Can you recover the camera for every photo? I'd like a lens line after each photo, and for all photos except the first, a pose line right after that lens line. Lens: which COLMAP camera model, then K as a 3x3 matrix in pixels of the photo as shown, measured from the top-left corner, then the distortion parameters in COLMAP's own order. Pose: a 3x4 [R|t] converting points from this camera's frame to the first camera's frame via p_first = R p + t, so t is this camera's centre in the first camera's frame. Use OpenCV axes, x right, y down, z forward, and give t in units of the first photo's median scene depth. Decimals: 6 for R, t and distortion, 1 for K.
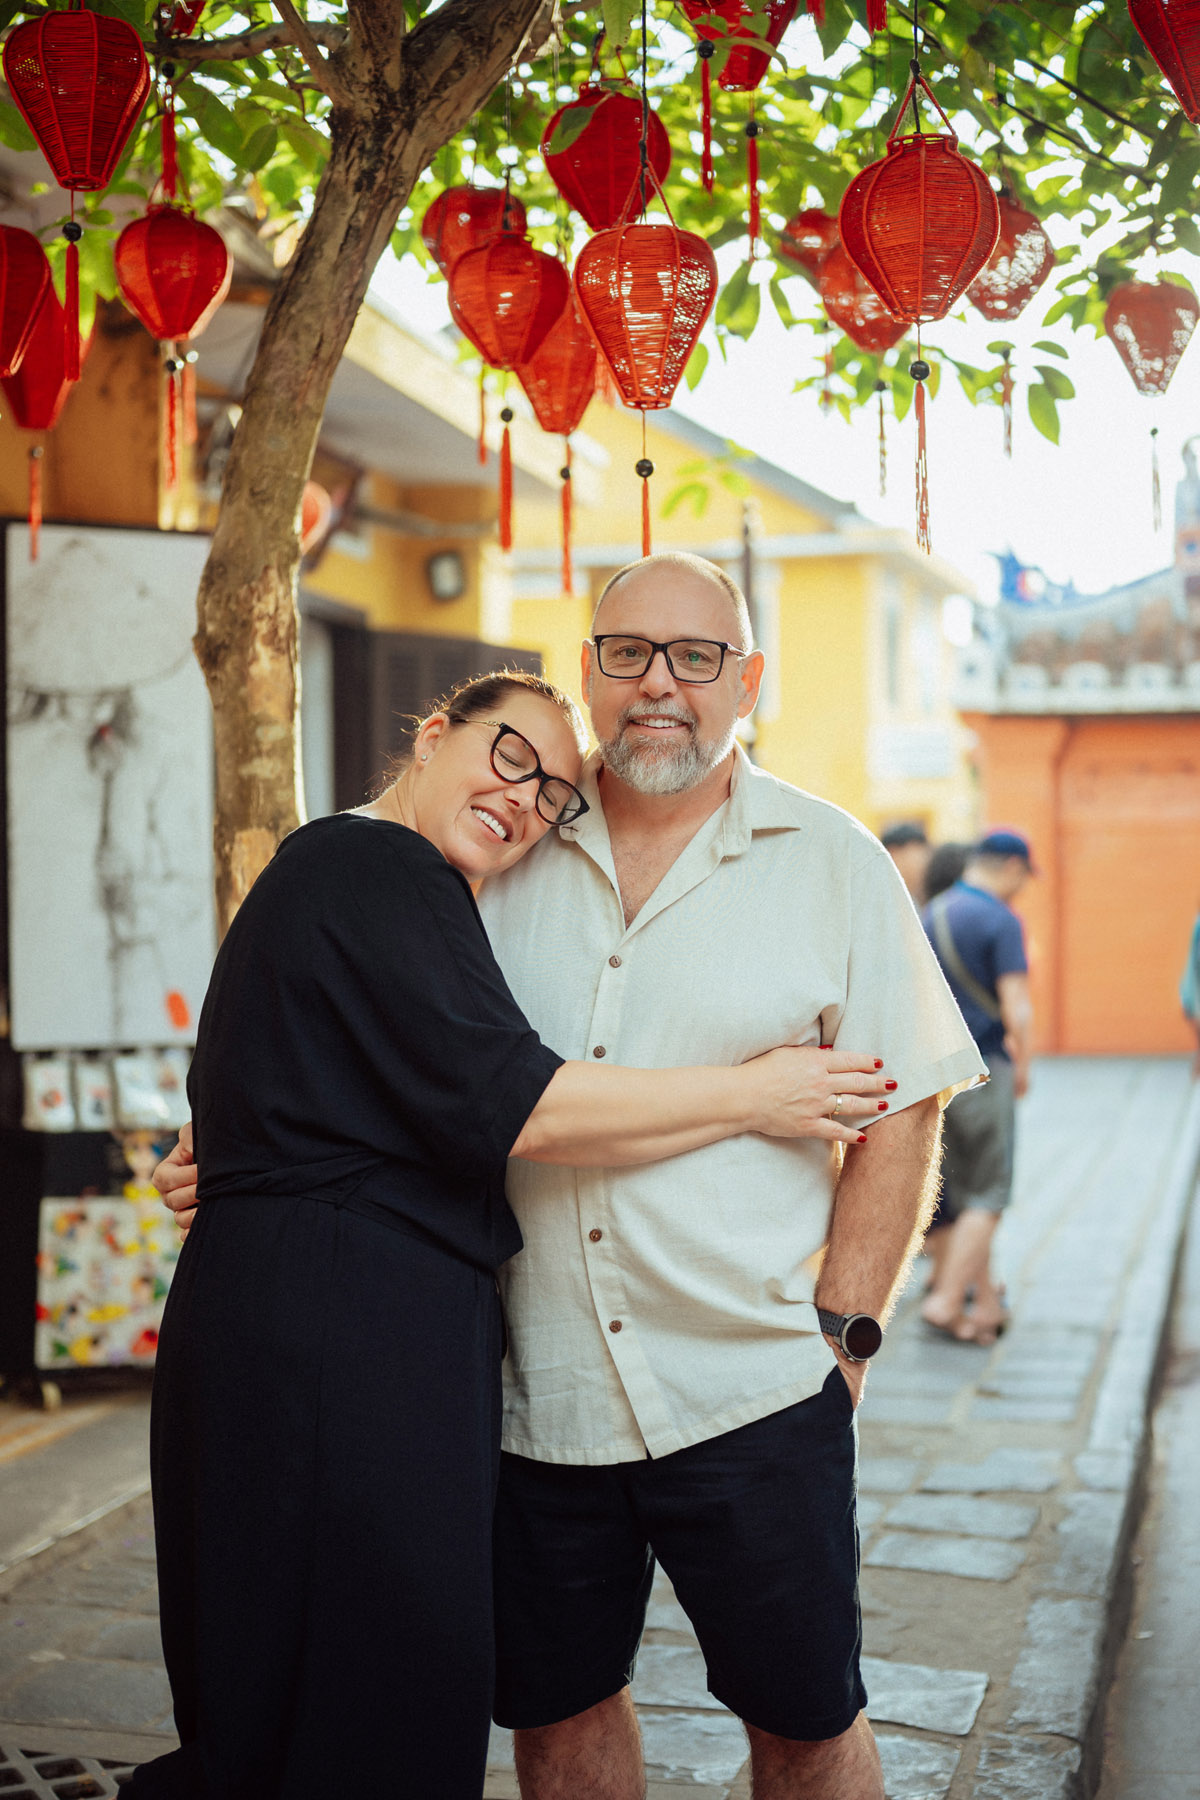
lens RADIAL K [[2701.5, 0, 605.9], [0, 2701.5, 910.8], [0, 0, 1]] dist [-0.019850, 0.000000]
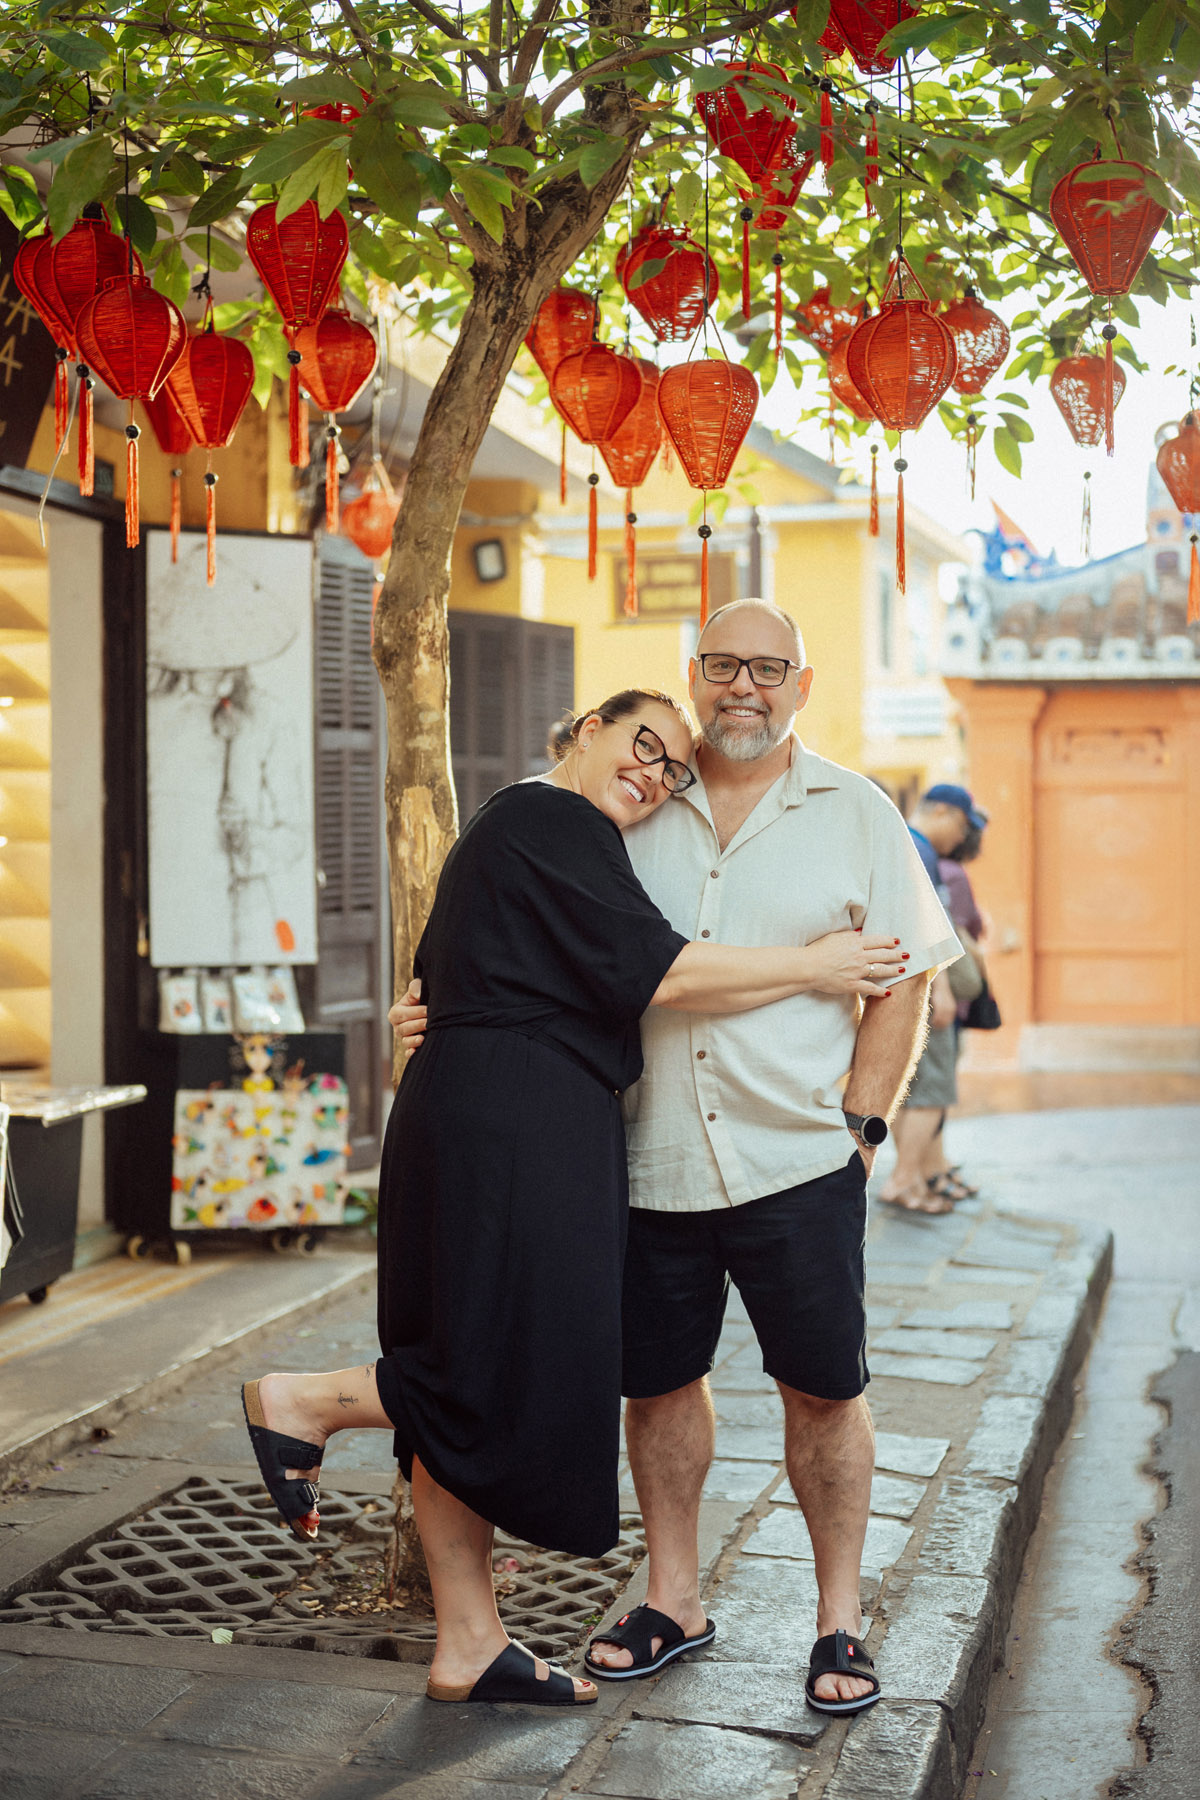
lens RADIAL K [[2701.5, 0, 595.5], [0, 2701.5, 886.7], [0, 0, 1]] dist [-0.019850, 0.000000]
pose [[0.999980, 0.006231, -0.000511, -0.024477], [-0.006227, 0.999954, 0.007304, 0.006577], [0.000556, -0.007301, 0.999973, -0.243994]]
